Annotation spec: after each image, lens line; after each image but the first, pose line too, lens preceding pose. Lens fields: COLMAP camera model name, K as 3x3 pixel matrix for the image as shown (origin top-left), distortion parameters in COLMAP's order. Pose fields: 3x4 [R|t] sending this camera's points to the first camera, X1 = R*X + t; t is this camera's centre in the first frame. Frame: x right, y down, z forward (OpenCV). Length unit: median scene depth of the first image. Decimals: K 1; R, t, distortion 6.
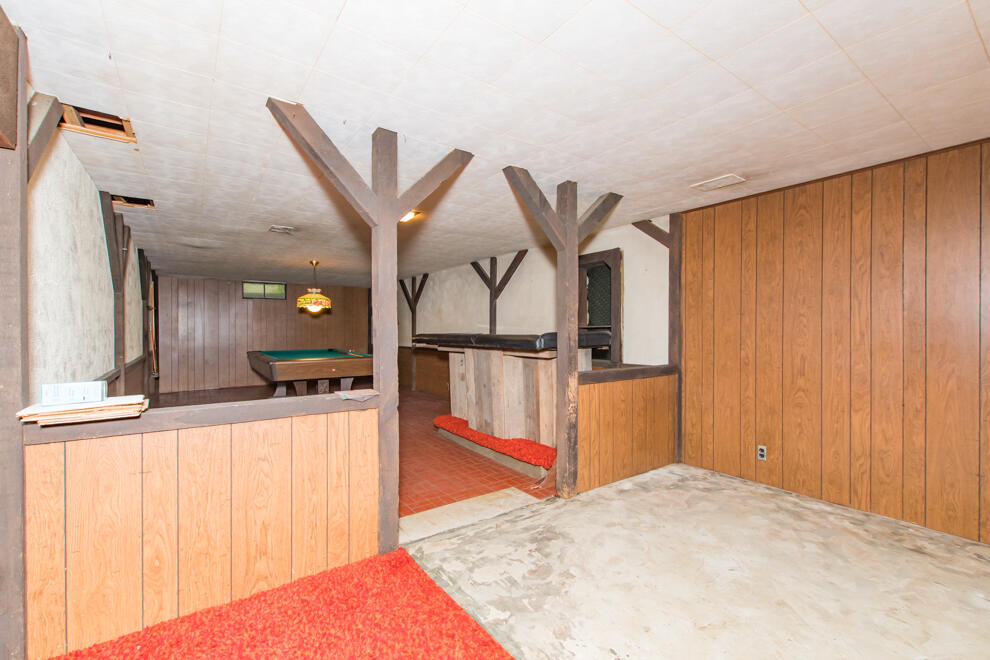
lens RADIAL K [[431.1, 0, 497.1], [0, 431.1, 327.9], [0, 0, 1]] dist [0.001354, -0.000245]
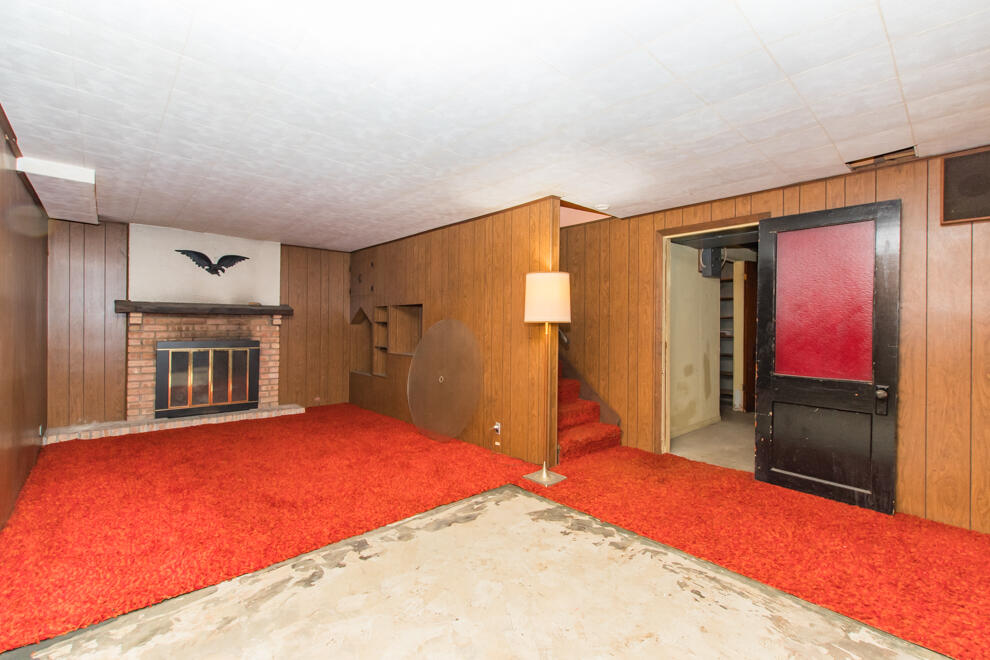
lens RADIAL K [[431.1, 0, 497.1], [0, 431.1, 327.9], [0, 0, 1]] dist [0.001354, -0.000245]
pose [[-0.993815, -0.006321, -0.110867, 0.682715], [-0.006351, 0.999980, -0.000080, 0.007944], [0.110865, 0.000624, -0.993835, 1.416149]]
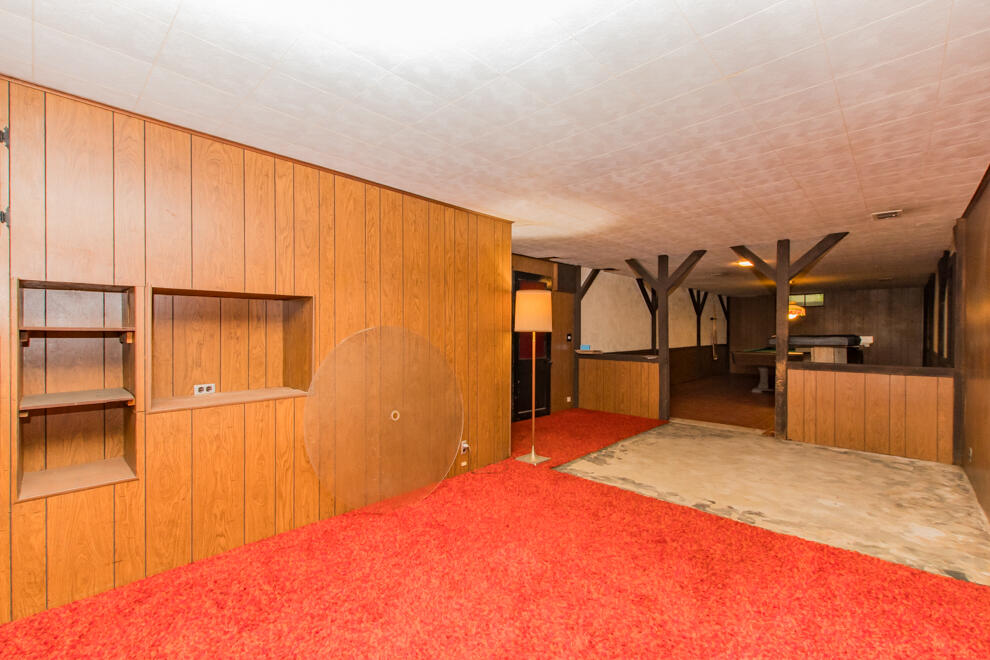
lens RADIAL K [[431.1, 0, 497.1], [0, 431.1, 327.9], [0, 0, 1]] dist [0.001354, -0.000245]
pose [[0.195973, -0.004613, -0.980599, 2.028259], [0.002891, 0.999987, -0.004127, -0.018246], [0.980605, -0.002026, 0.195983, -0.452275]]
